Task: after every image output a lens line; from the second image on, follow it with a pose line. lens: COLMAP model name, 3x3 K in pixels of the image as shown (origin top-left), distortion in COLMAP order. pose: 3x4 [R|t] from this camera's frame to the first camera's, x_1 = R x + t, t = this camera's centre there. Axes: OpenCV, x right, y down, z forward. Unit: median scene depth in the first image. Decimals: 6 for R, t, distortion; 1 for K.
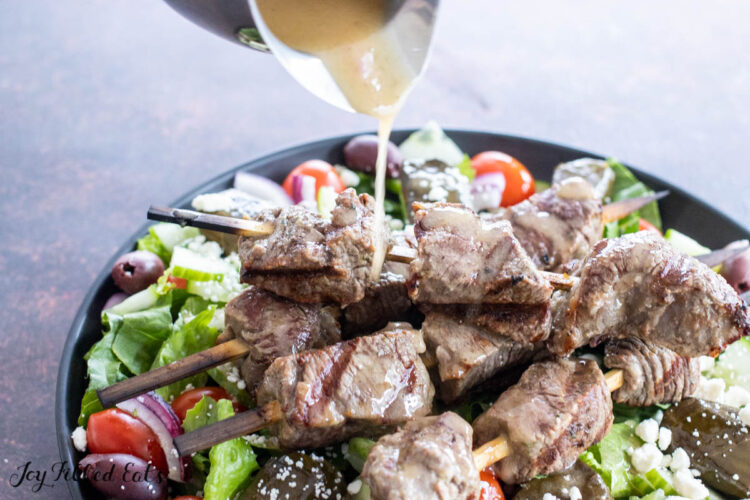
lens RADIAL K [[1432.7, 0, 375.0], [0, 1432.7, 250.0], [0, 0, 1]] dist [0.034203, 0.010041]
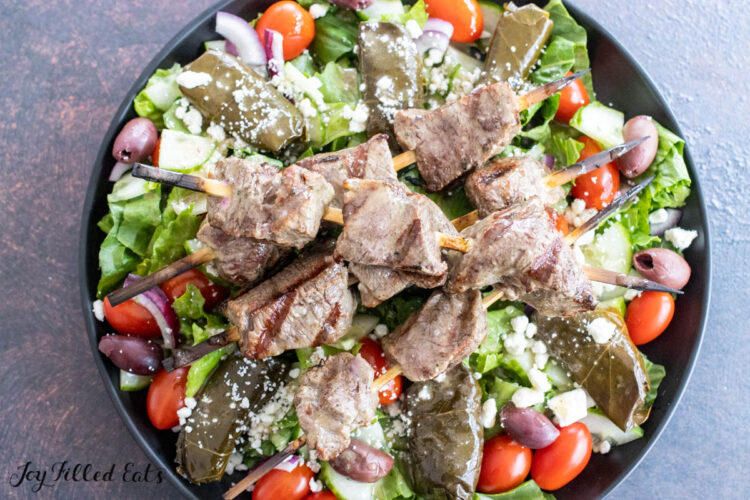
lens RADIAL K [[1432.7, 0, 375.0], [0, 1432.7, 250.0], [0, 0, 1]] dist [0.034203, 0.010041]
pose [[0.995602, 0.073174, -0.058499, 0.124852], [-0.013671, 0.731232, 0.681992, -0.800142], [0.092680, -0.678193, 0.729016, 0.062799]]
